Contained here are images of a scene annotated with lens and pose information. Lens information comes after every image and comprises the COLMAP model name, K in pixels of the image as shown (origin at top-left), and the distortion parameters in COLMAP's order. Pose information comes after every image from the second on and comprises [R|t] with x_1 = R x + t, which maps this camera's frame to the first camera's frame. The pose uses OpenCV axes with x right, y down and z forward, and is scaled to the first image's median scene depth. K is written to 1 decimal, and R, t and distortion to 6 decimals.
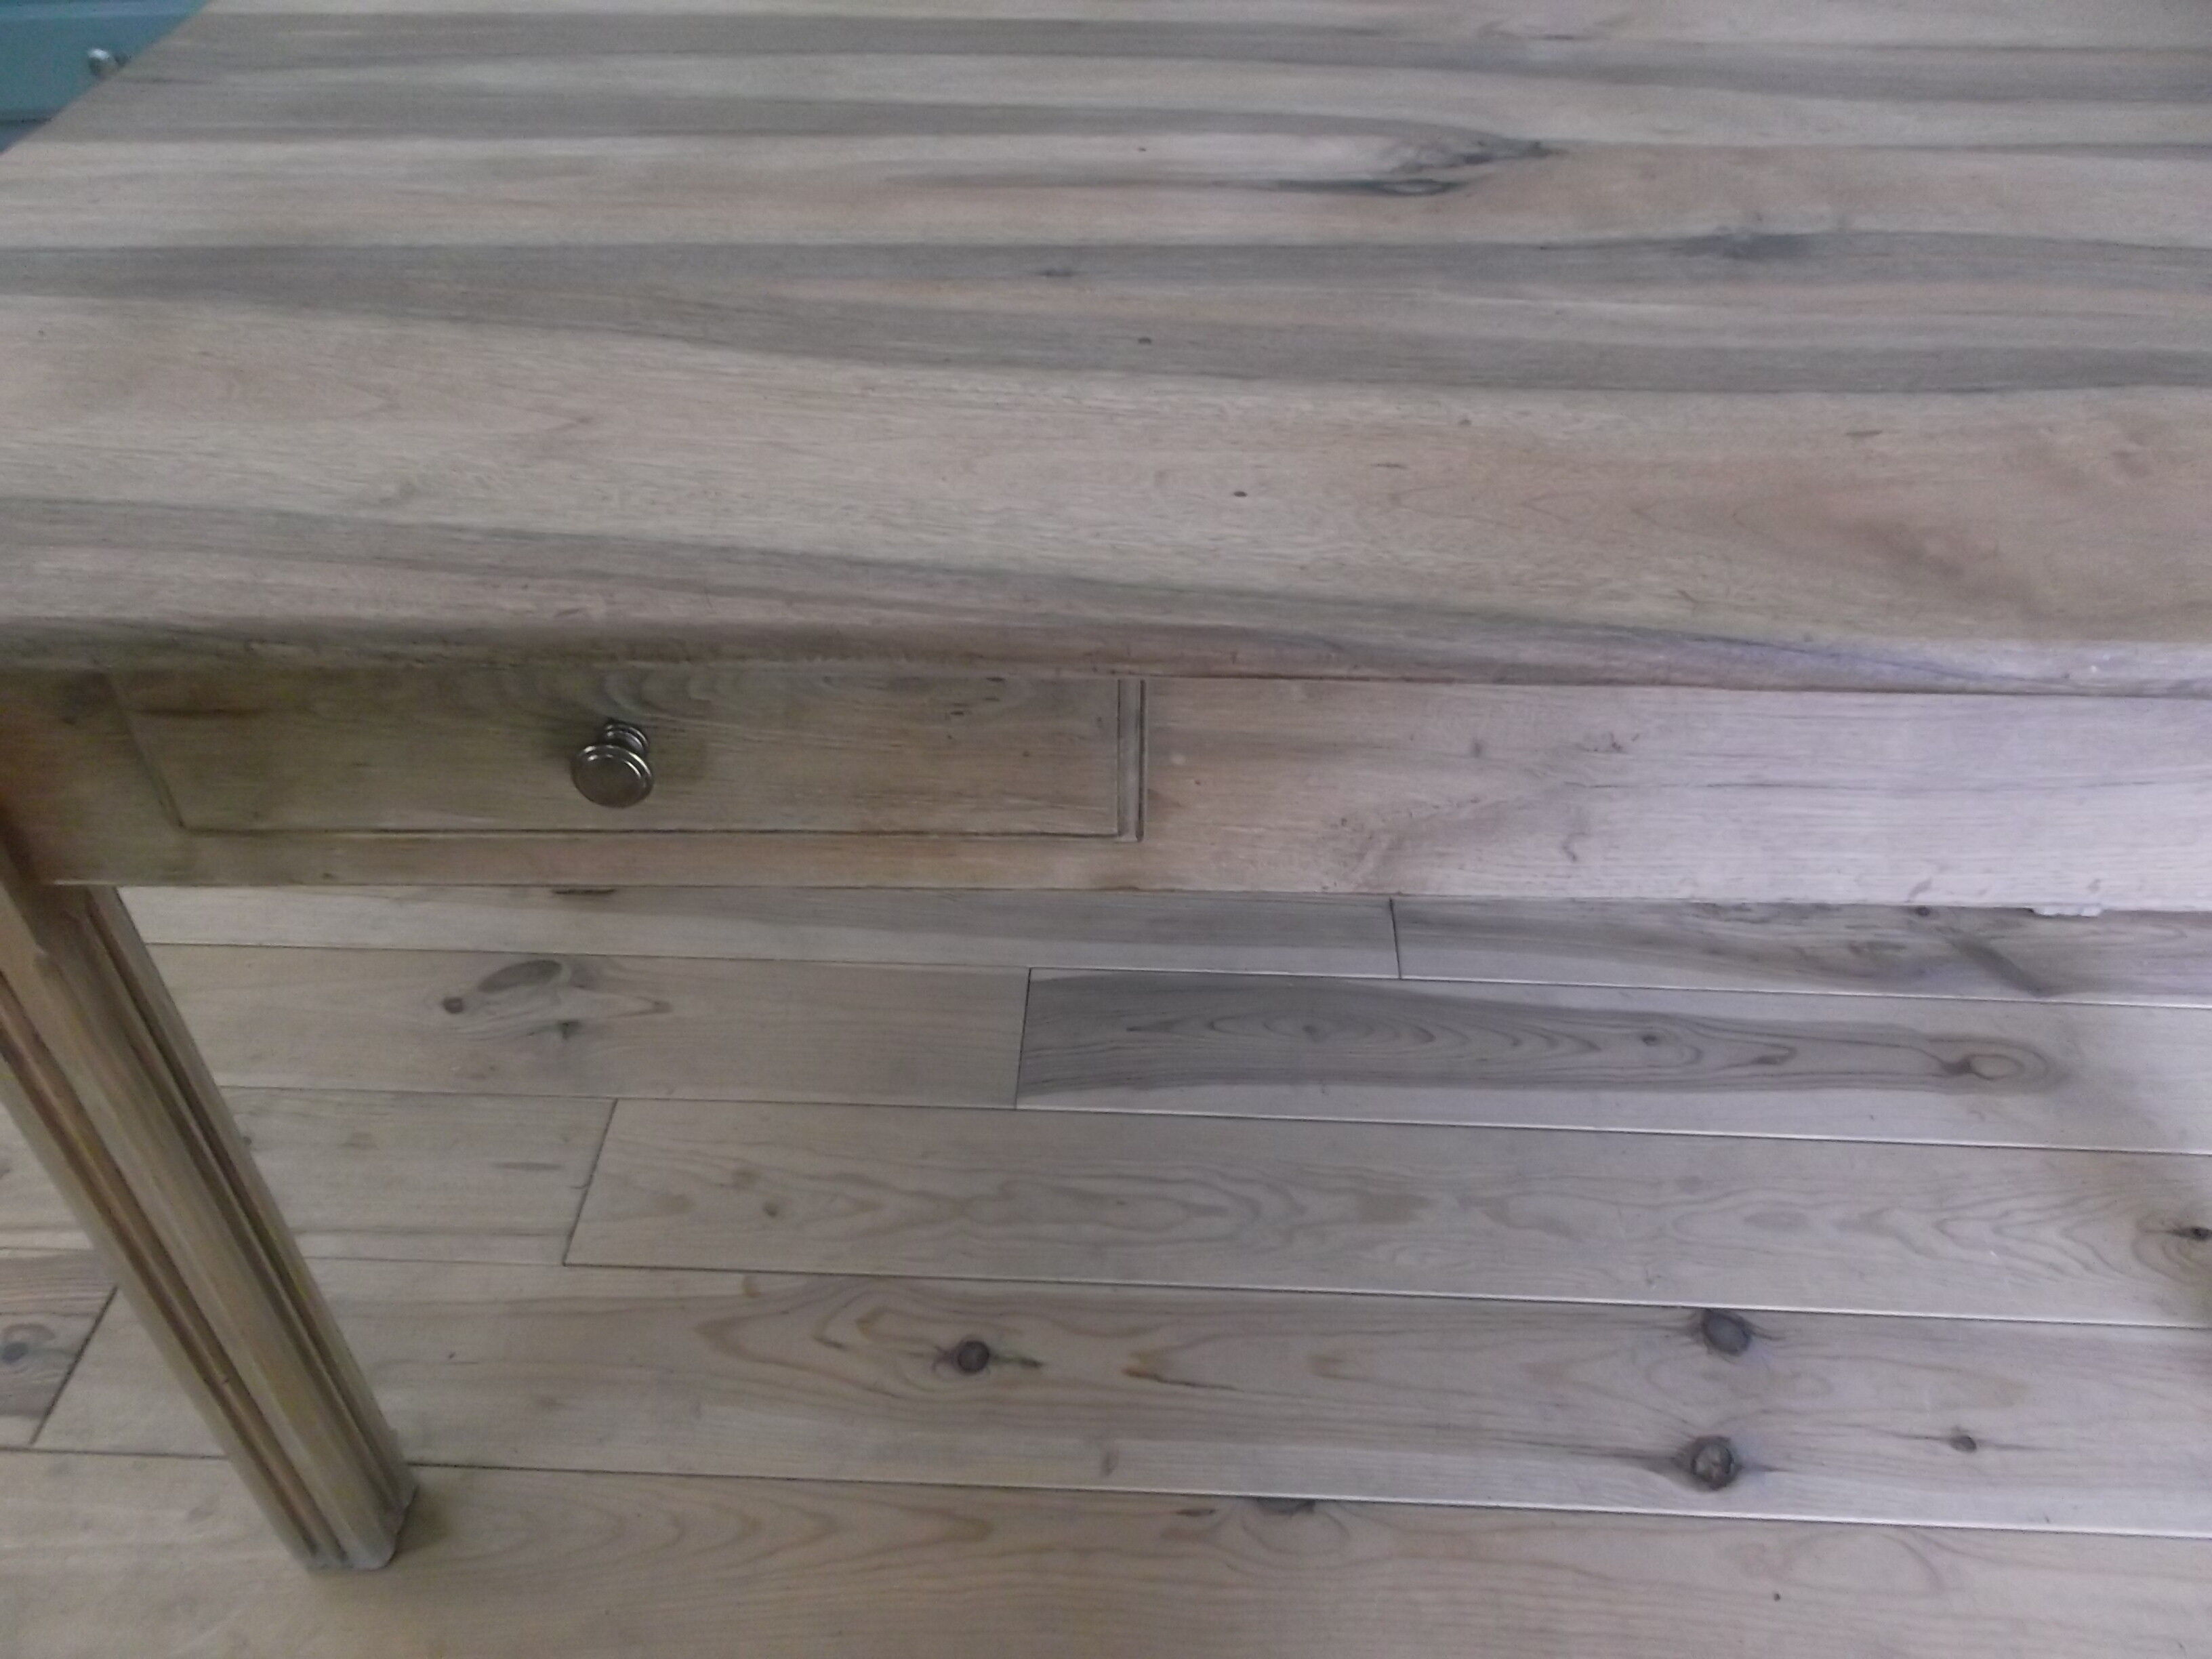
lens RADIAL K [[1721.6, 0, 1120.9], [0, 1721.6, 792.6], [0, 0, 1]] dist [-0.007973, -0.002749]
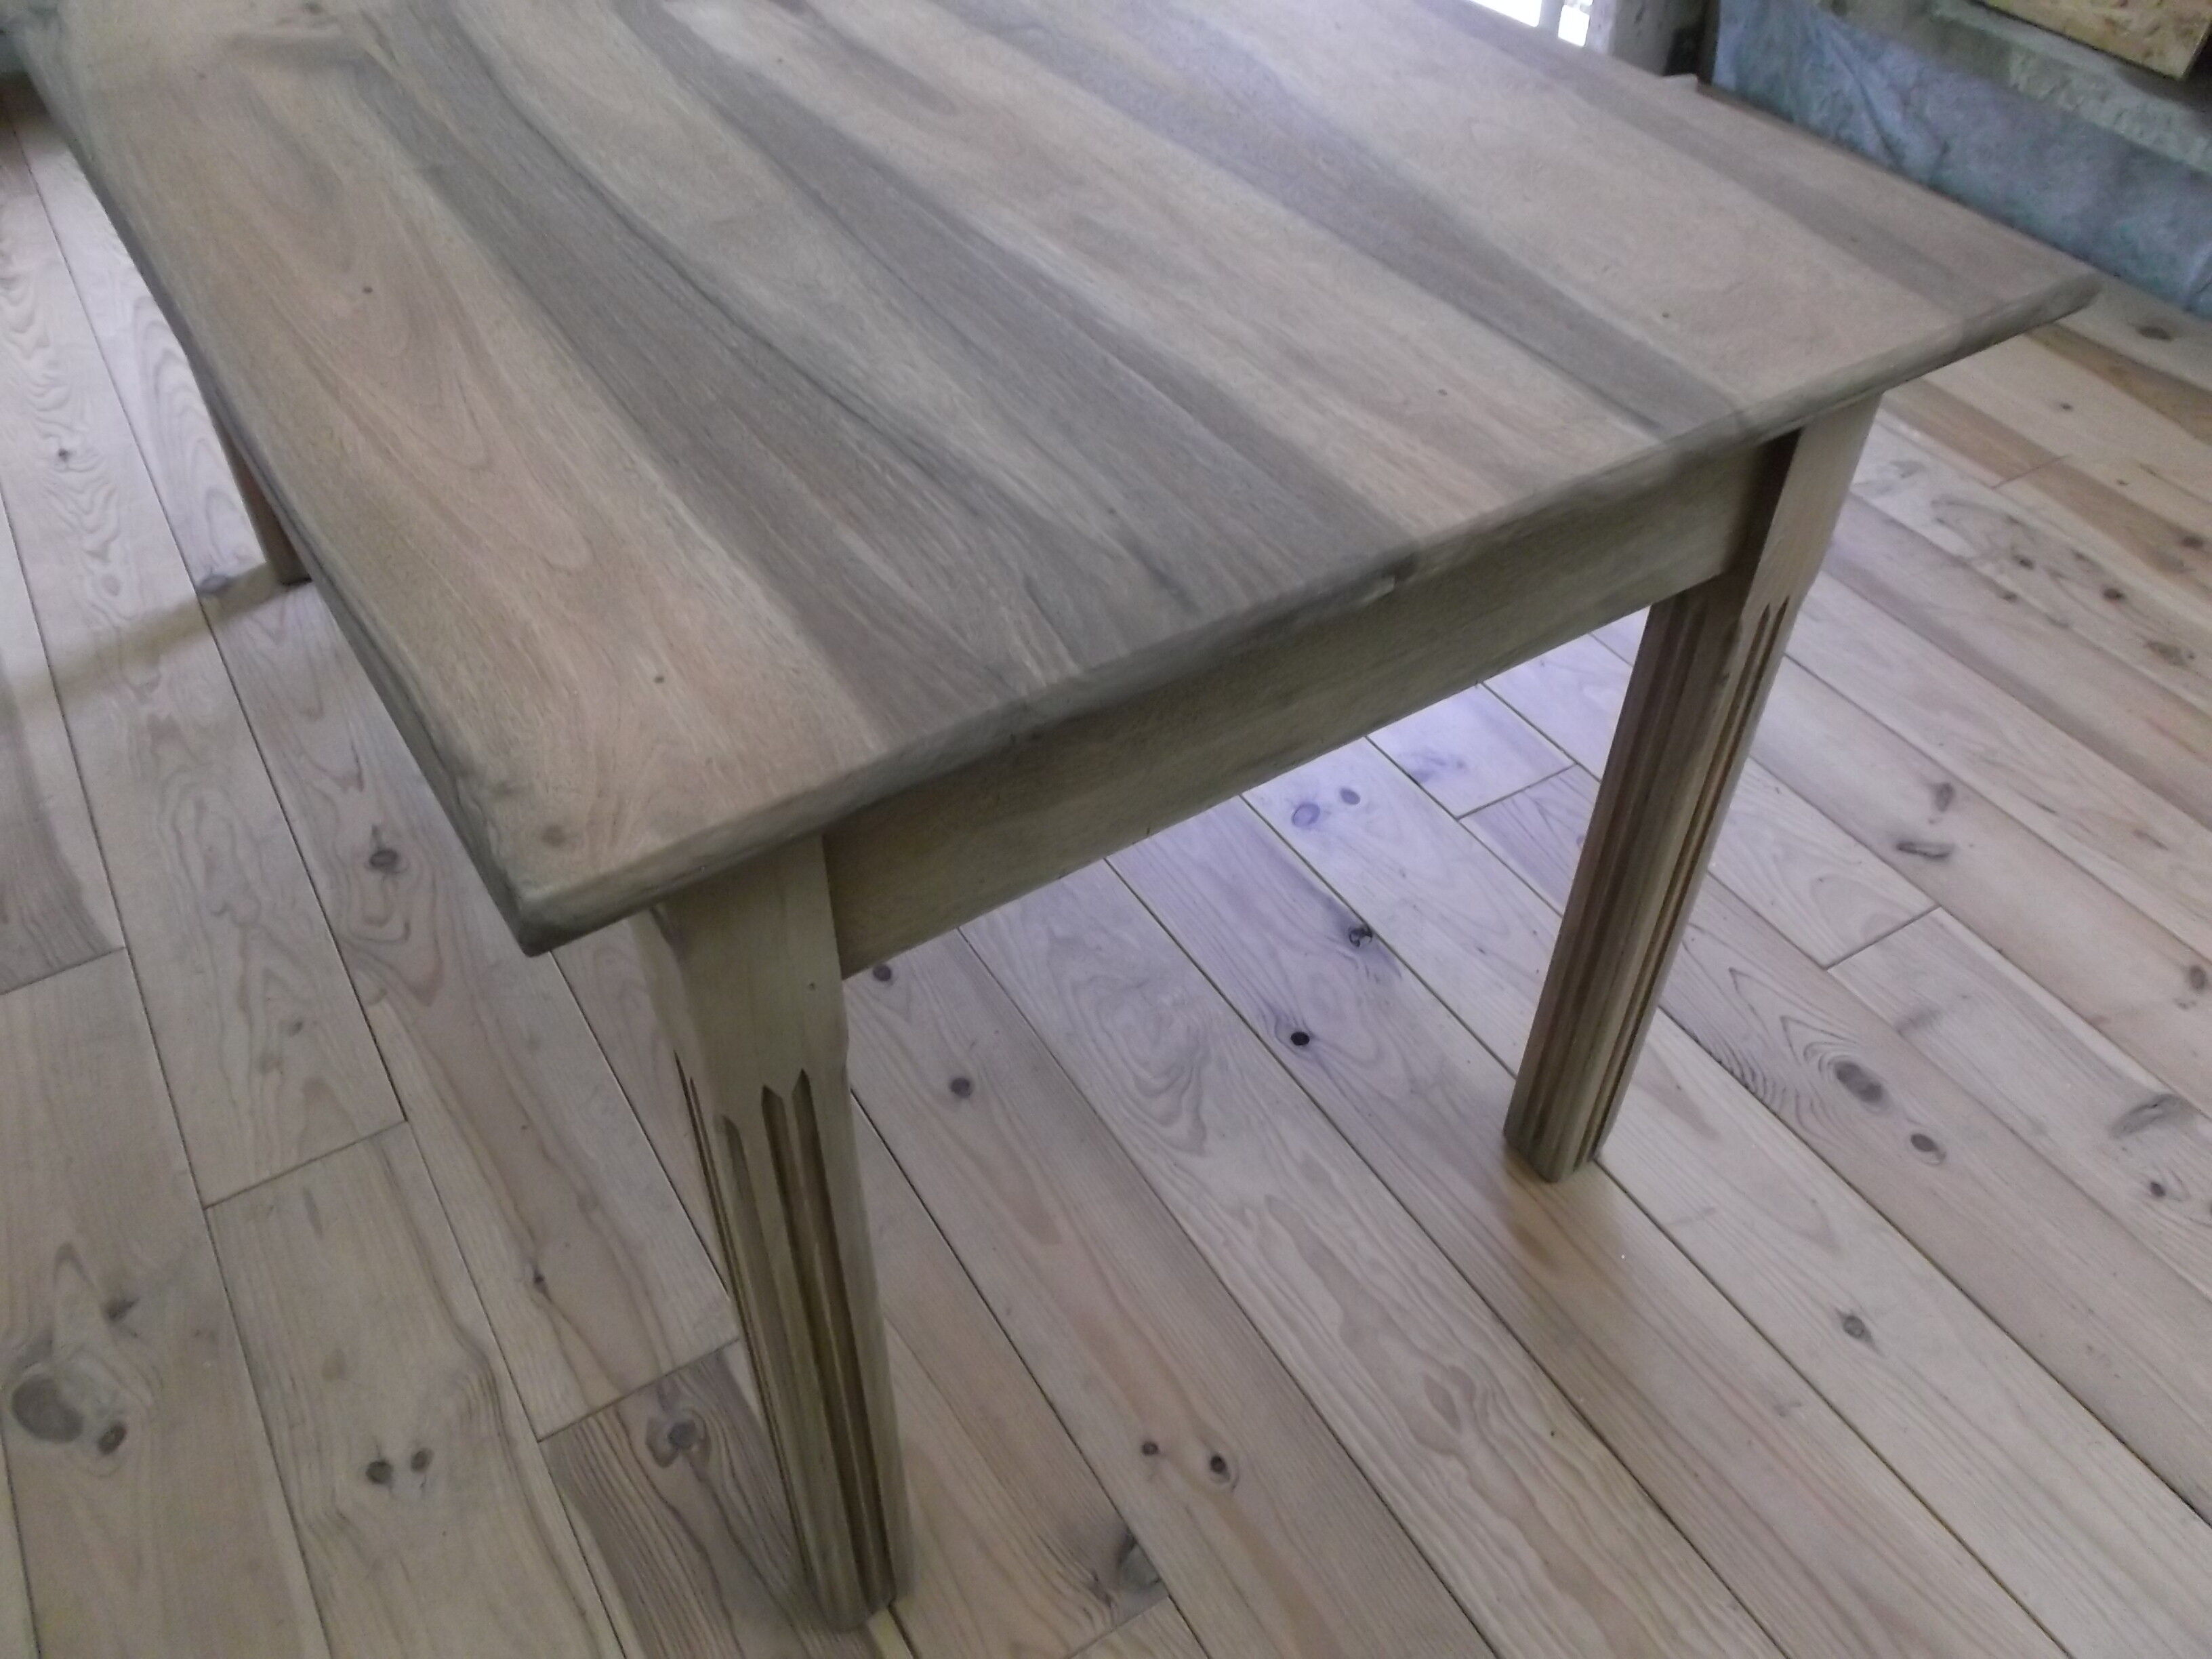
lens RADIAL K [[1721.6, 0, 1111.5], [0, 1721.6, 837.2], [0, 0, 1]] dist [-0.007973, -0.002749]
pose [[-0.559938, -0.577624, 0.593987, -0.429760], [0.544726, 0.283538, 0.789228, -0.151160], [-0.624294, 0.765478, 0.155883, 0.158826]]
